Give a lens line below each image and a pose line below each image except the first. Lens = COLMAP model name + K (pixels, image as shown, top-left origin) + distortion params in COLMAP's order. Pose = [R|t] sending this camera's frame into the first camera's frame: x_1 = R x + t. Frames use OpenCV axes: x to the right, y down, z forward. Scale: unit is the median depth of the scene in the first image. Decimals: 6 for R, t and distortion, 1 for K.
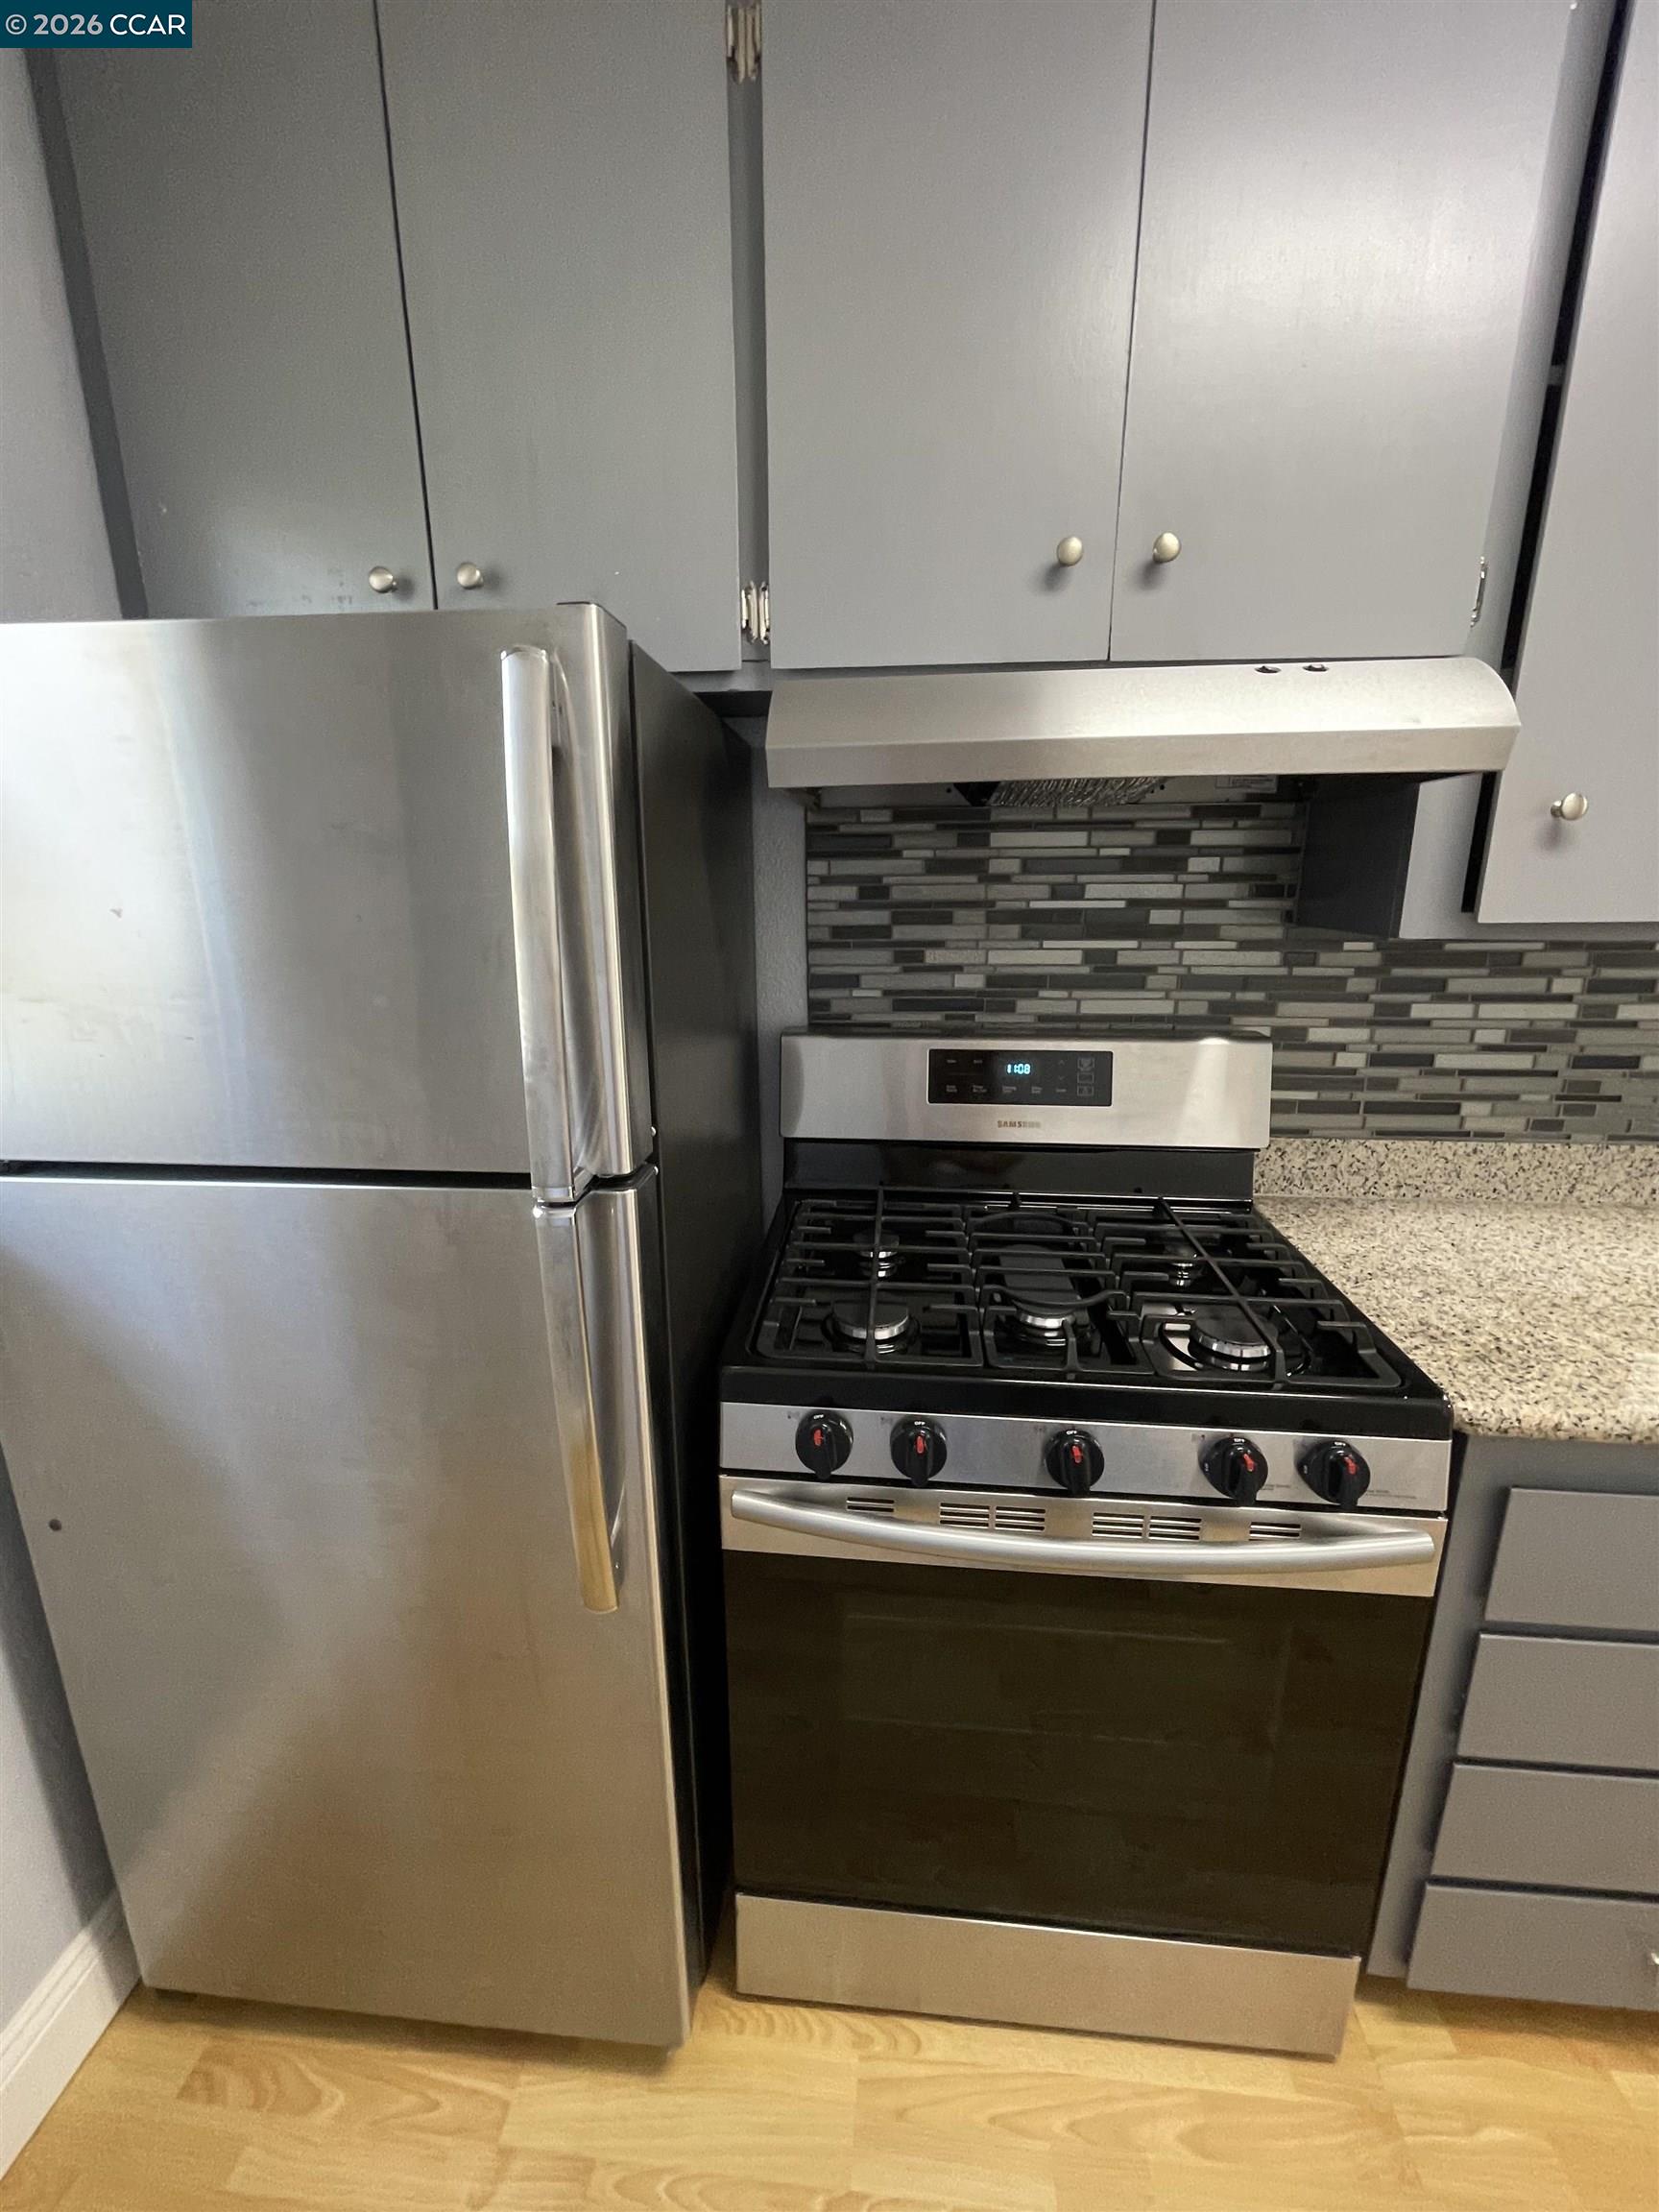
lens RADIAL K [[897.2, 0, 818.2], [0, 897.2, 1099.4], [0, 0, 1]] dist [-0.003016, 0.000527]
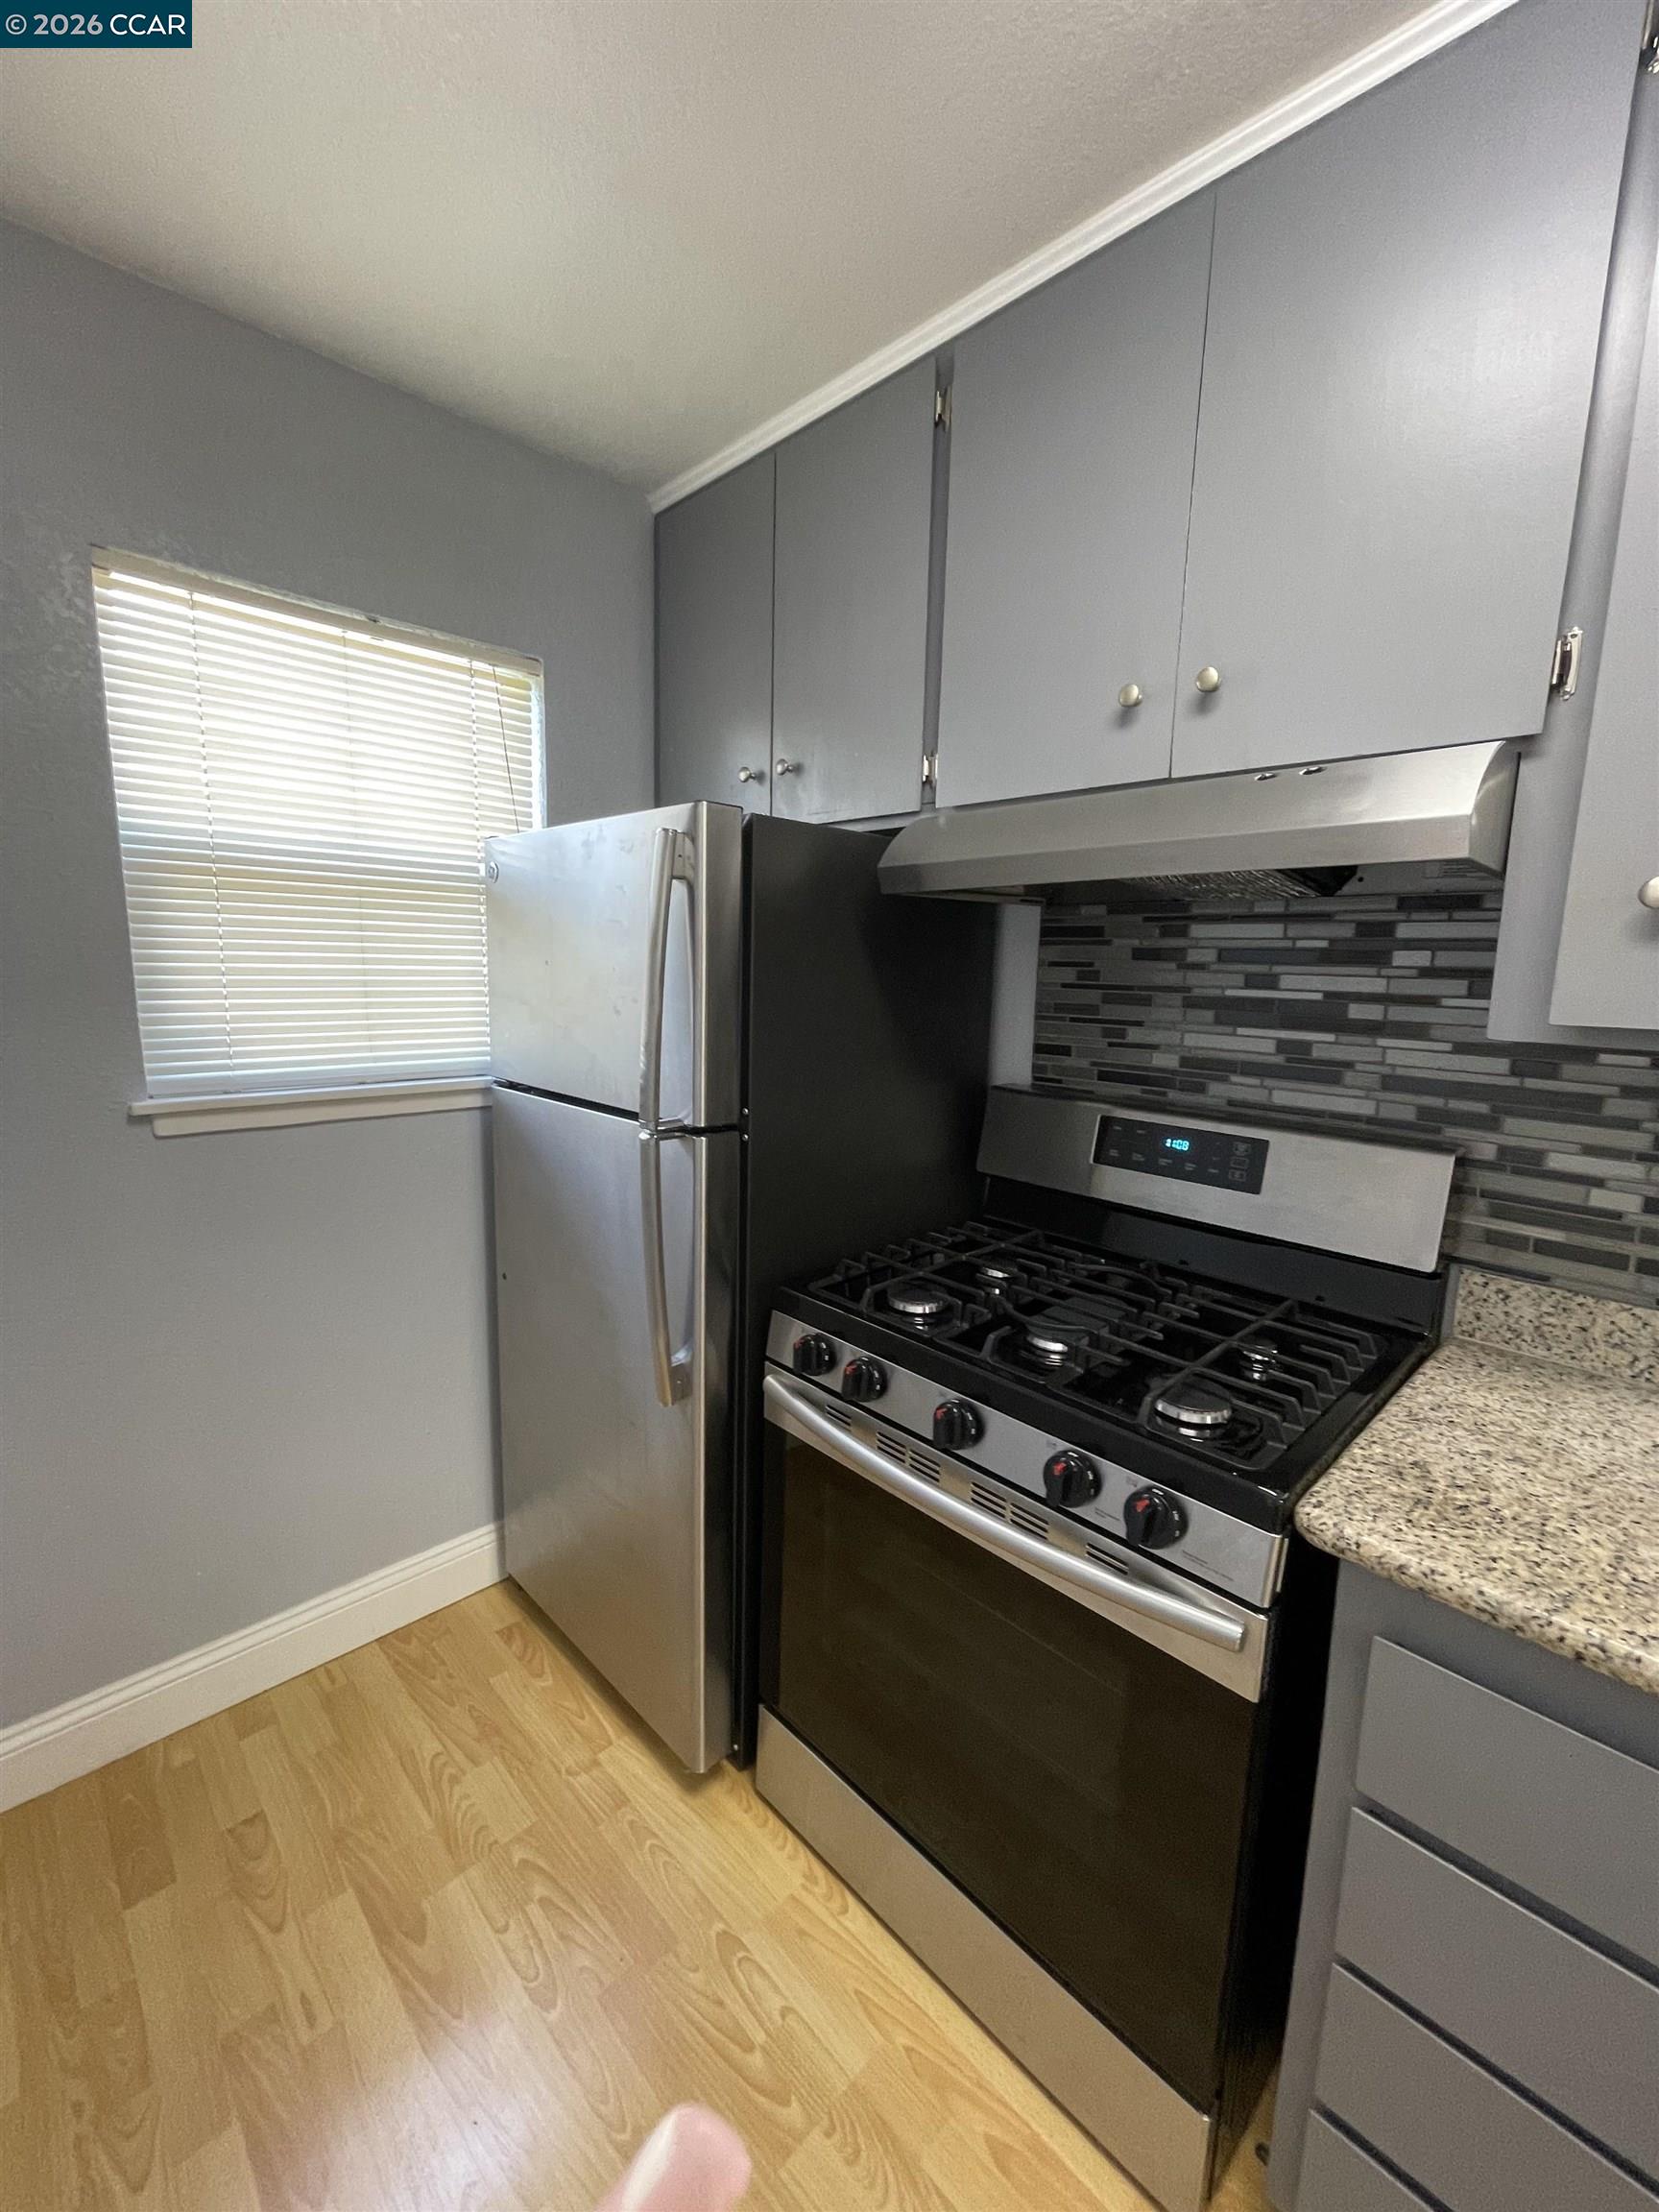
lens RADIAL K [[897.2, 0, 822.3], [0, 897.2, 1099.5], [0, 0, 1]] dist [-0.003016, 0.000527]
pose [[0.761840, 0.123888, -0.635808, 0.600194], [-0.185680, 0.982117, -0.031120, 0.026032], [0.620583, 0.141765, 0.771220, -0.081007]]
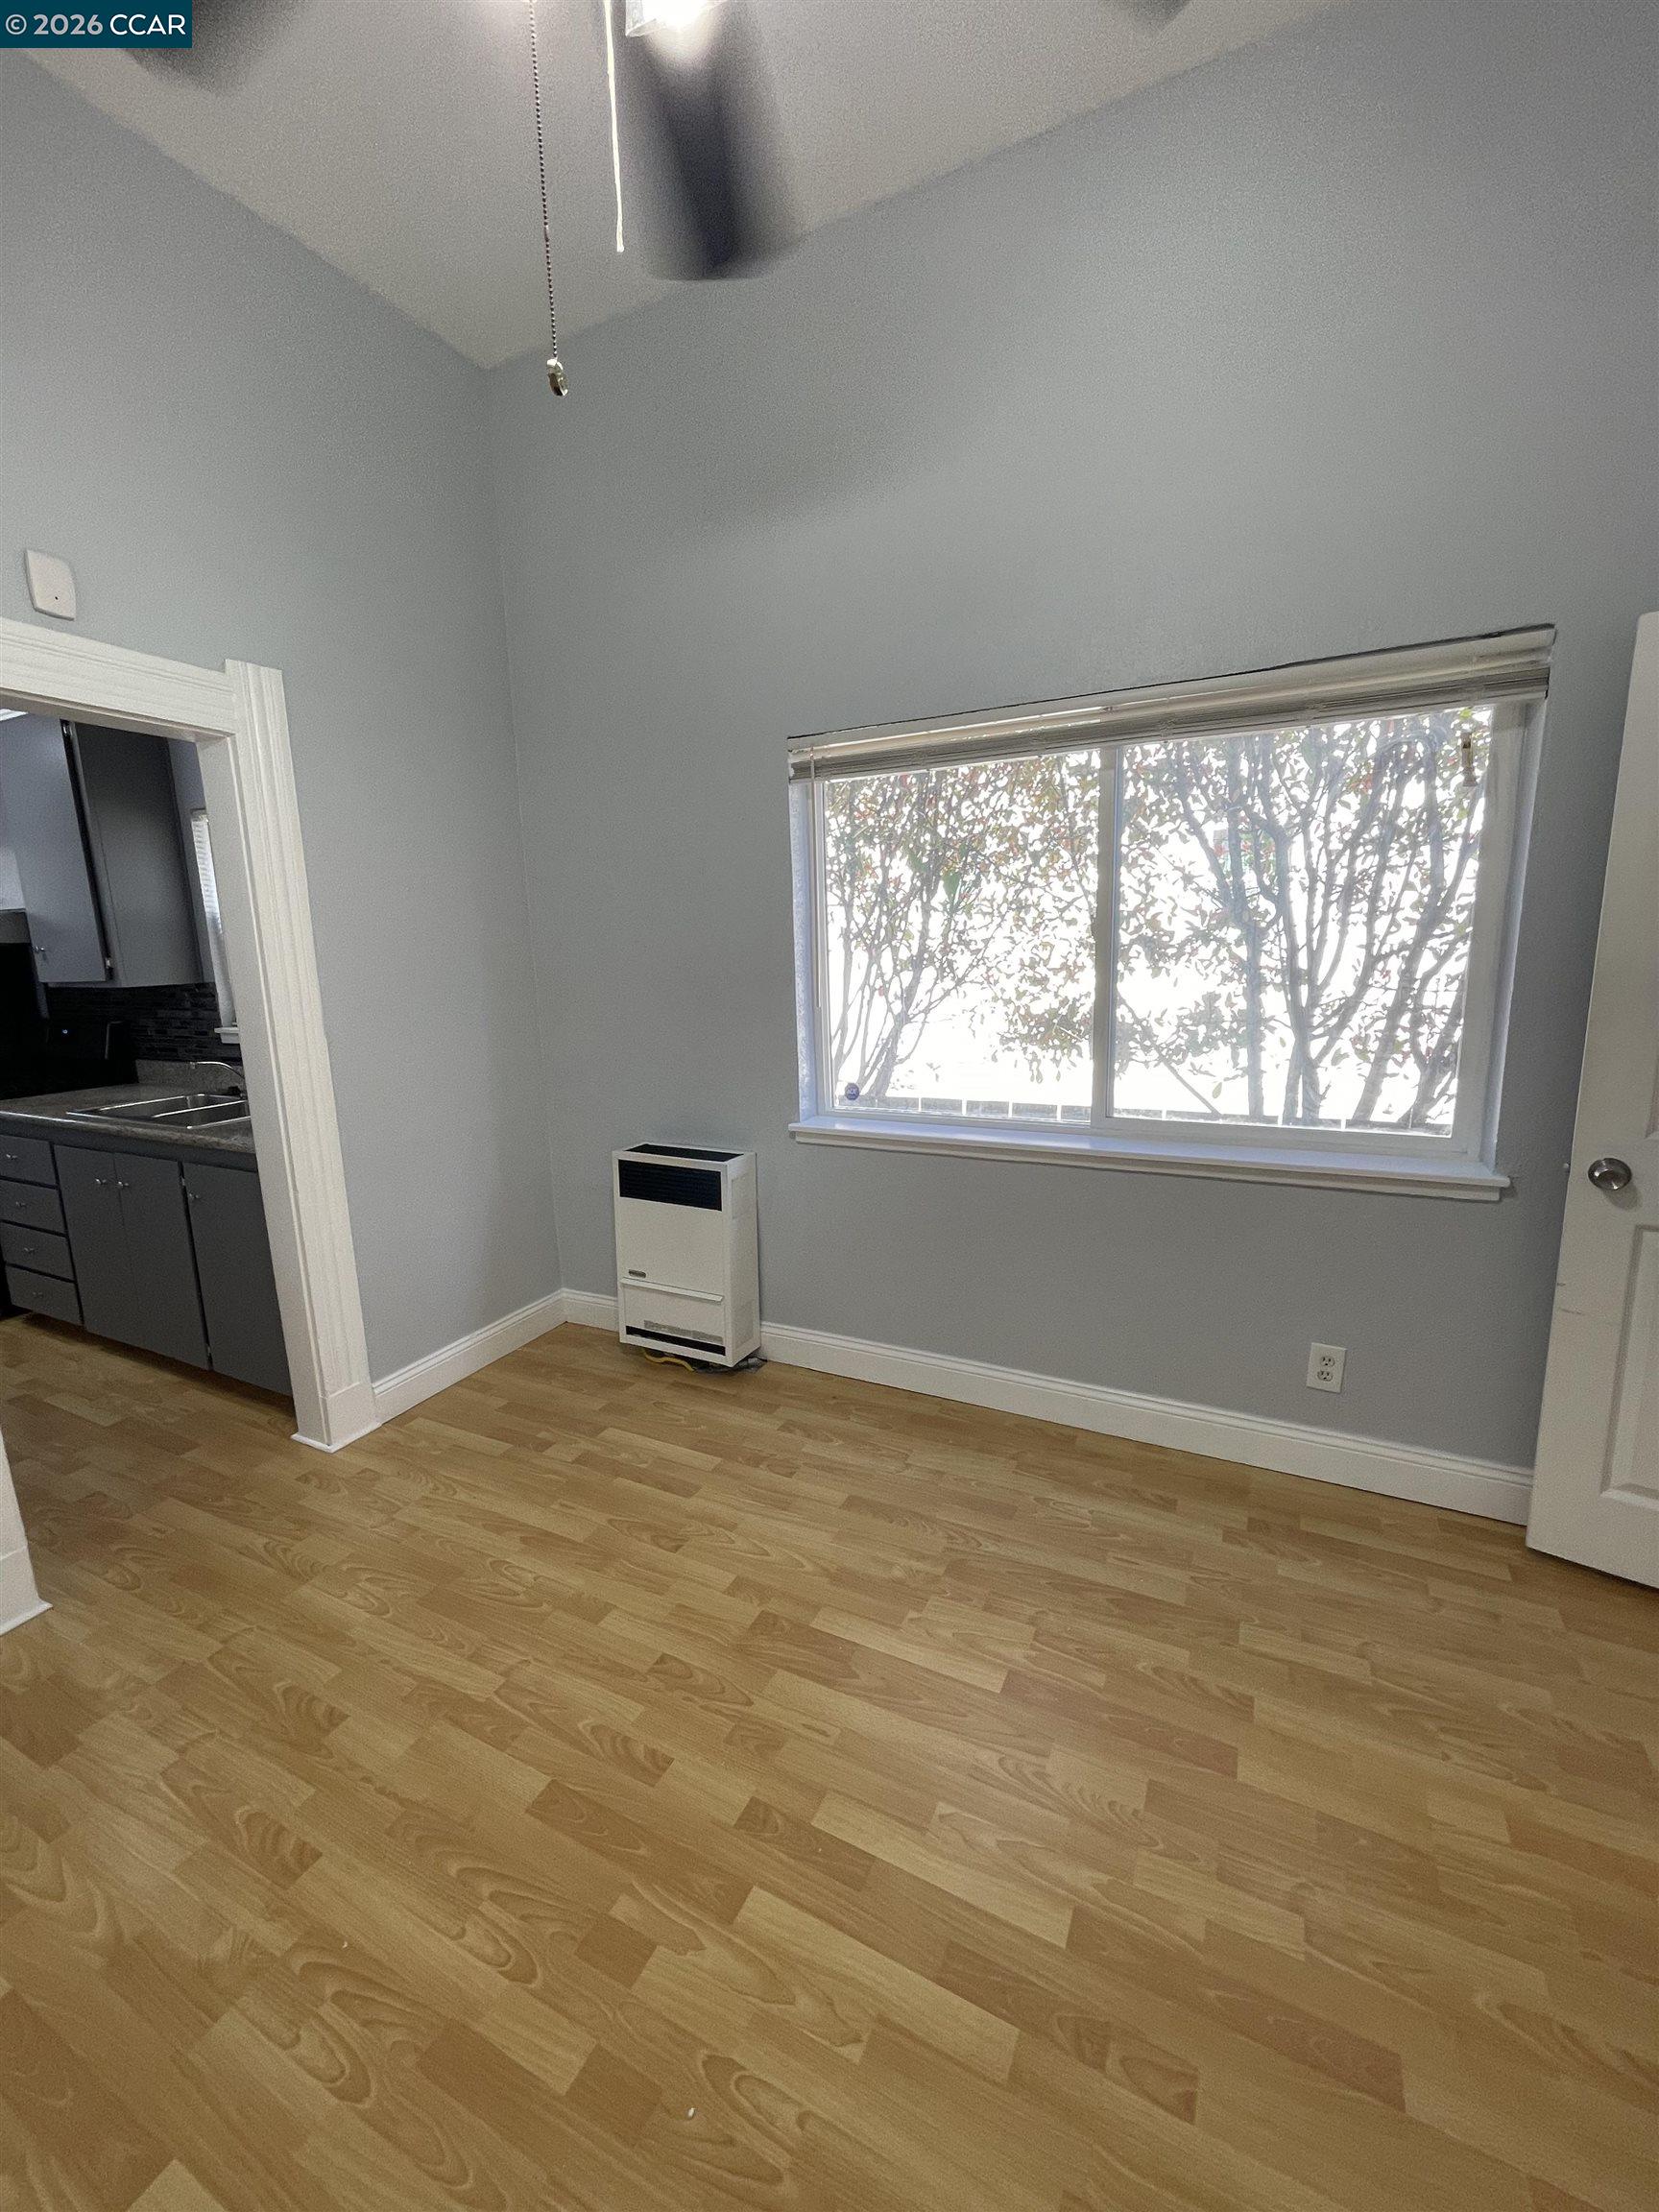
lens RADIAL K [[897.2, 0, 821.2], [0, 897.2, 1099.4], [0, 0, 1]] dist [-0.003016, 0.000527]
pose [[0.928755, 0.044726, -0.367985, 3.878047], [-0.072312, 0.995483, -0.061513, 0.202331], [0.363571, 0.083741, 0.927795, -0.871330]]
